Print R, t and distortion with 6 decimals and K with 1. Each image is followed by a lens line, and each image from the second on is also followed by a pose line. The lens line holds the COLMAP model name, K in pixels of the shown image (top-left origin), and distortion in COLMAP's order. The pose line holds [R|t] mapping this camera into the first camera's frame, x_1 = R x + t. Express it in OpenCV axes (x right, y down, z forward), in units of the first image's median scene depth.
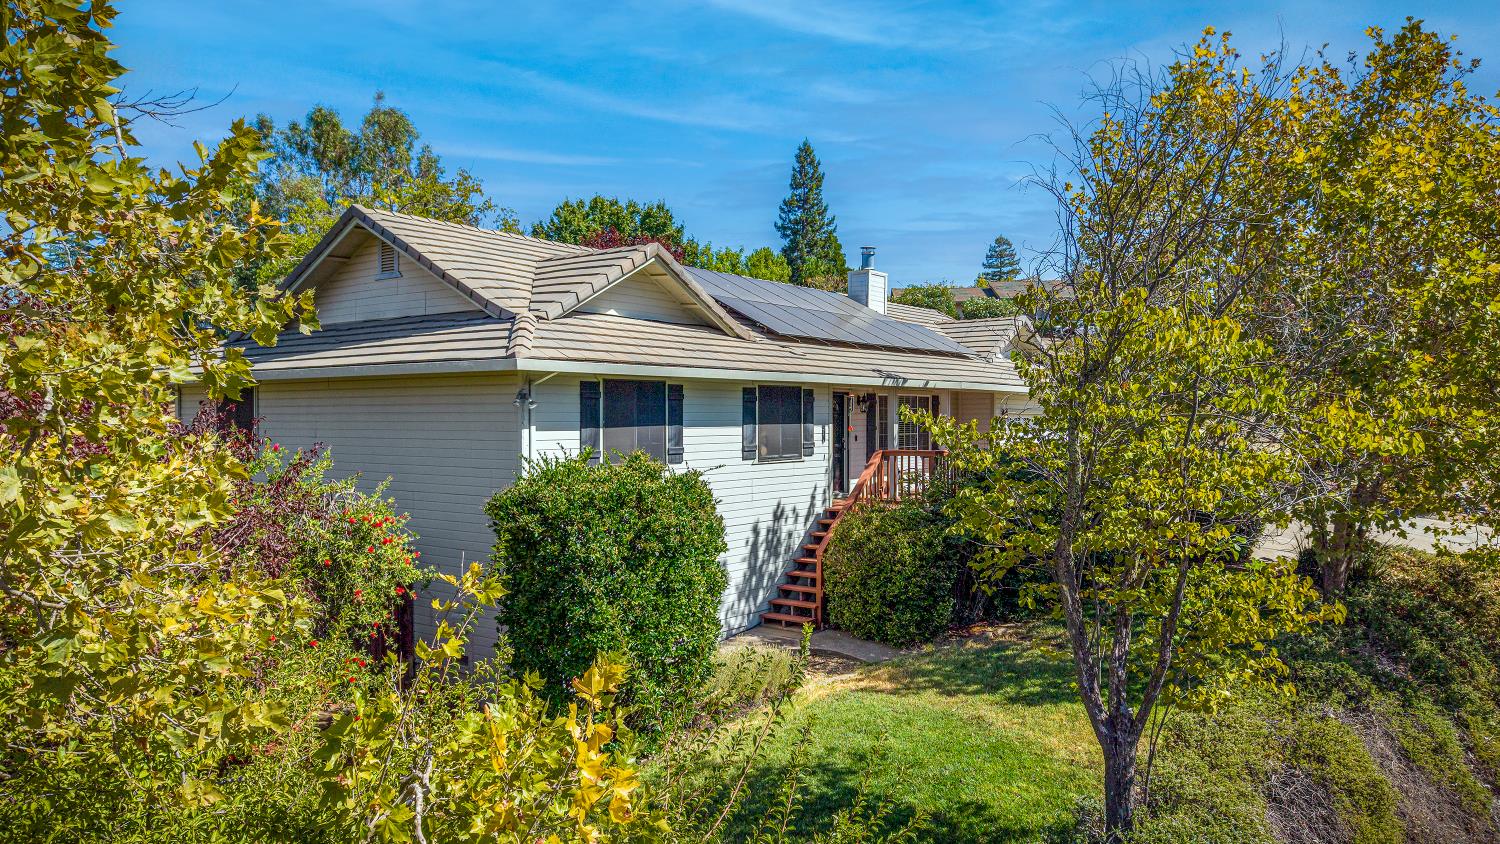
lens RADIAL K [[1052.1, 0, 771.1], [0, 1052.1, 411.3], [0, 0, 1]] dist [0.023627, -0.034012]
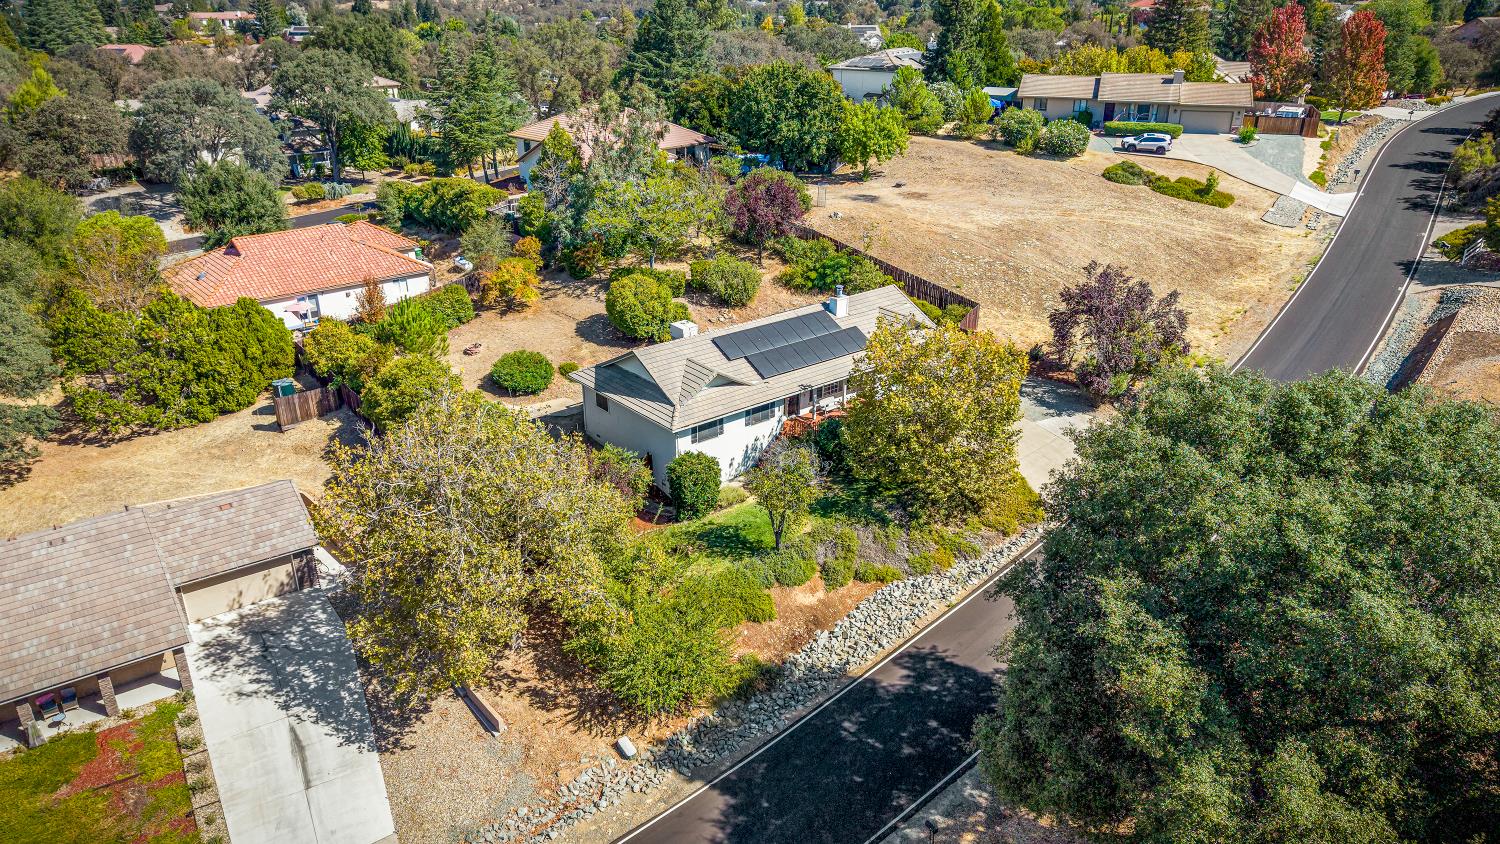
lens RADIAL K [[1052.1, 0, 752.3], [0, 1052.1, 414.4], [0, 0, 1]] dist [0.023627, -0.034012]
pose [[0.967511, 0.109193, -0.228032, 0.794170], [-0.011923, 0.920630, 0.390255, -1.364130], [0.252546, -0.374857, 0.892022, -2.066367]]
